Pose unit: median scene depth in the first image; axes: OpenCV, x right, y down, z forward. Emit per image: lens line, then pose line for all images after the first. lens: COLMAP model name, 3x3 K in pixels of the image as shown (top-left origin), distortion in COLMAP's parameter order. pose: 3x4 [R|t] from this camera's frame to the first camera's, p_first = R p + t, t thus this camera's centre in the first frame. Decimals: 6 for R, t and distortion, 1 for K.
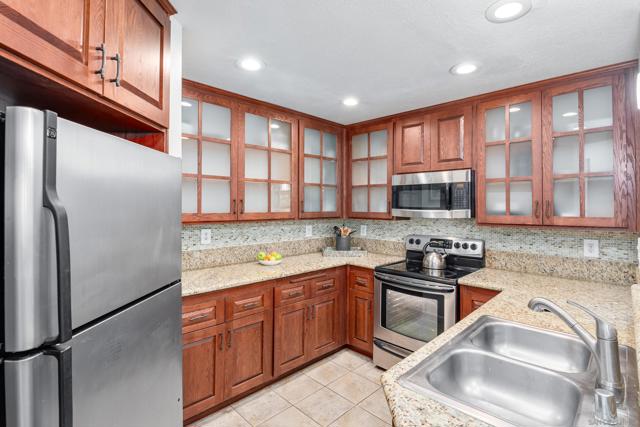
lens RADIAL K [[303.9, 0, 324.1], [0, 303.9, 205.0], [0, 0, 1]] dist [0.001085, -0.000102]
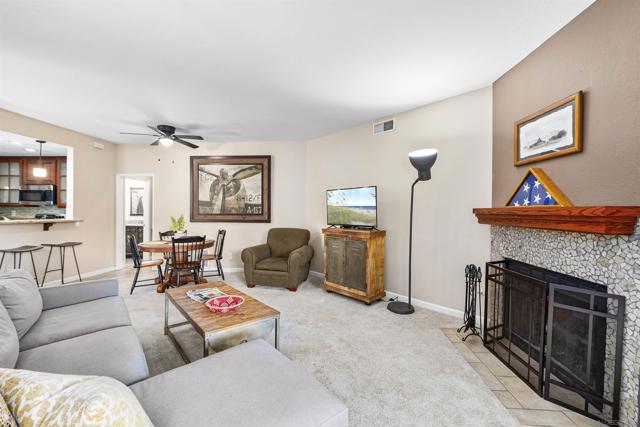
lens RADIAL K [[253.3, 0, 313.1], [0, 253.3, 212.3], [0, 0, 1]] dist [0.000281, 0.000040]
pose [[0.754657, -0.003781, 0.656108, 0.659556], [-0.007868, 0.999859, 0.014812, 0.053586], [-0.656072, -0.016340, 0.754522, -1.821694]]
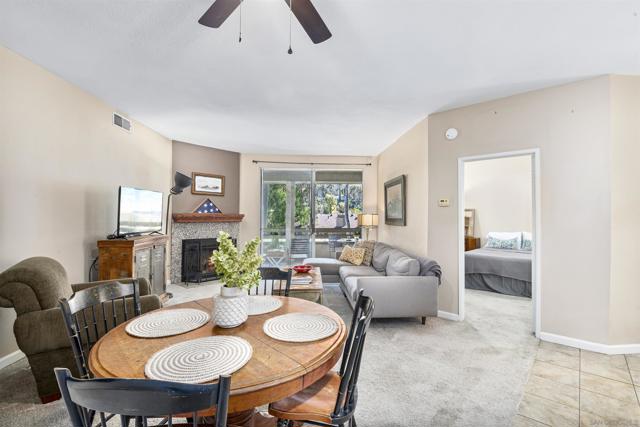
lens RADIAL K [[293.7, 0, 321.4], [0, 293.7, 212.8], [0, 0, 1]] dist [0.001963, 0.000113]
pose [[-0.999017, -0.011981, -0.042681, 0.932696], [-0.011229, 0.999778, -0.017802, 0.066592], [0.042885, -0.017305, -0.998930, 0.511195]]
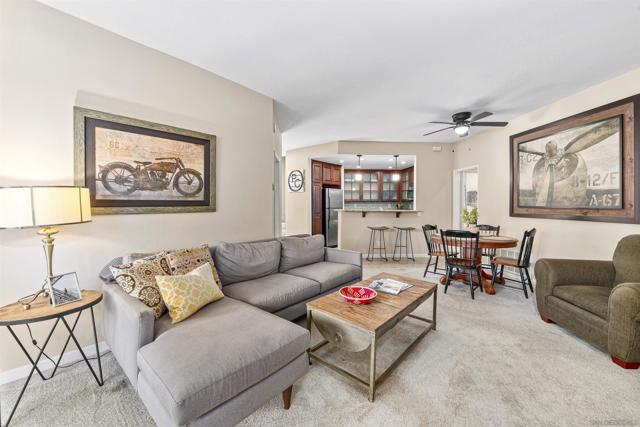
lens RADIAL K [[257.8, 0, 323.7], [0, 257.8, 206.0], [0, 0, 1]] dist [-0.000663, -0.000074]
pose [[0.765993, -0.000665, -0.642848, 1.368292], [0.006328, 0.999959, 0.006506, 0.079793], [0.642817, -0.009051, 0.765966, -1.721989]]
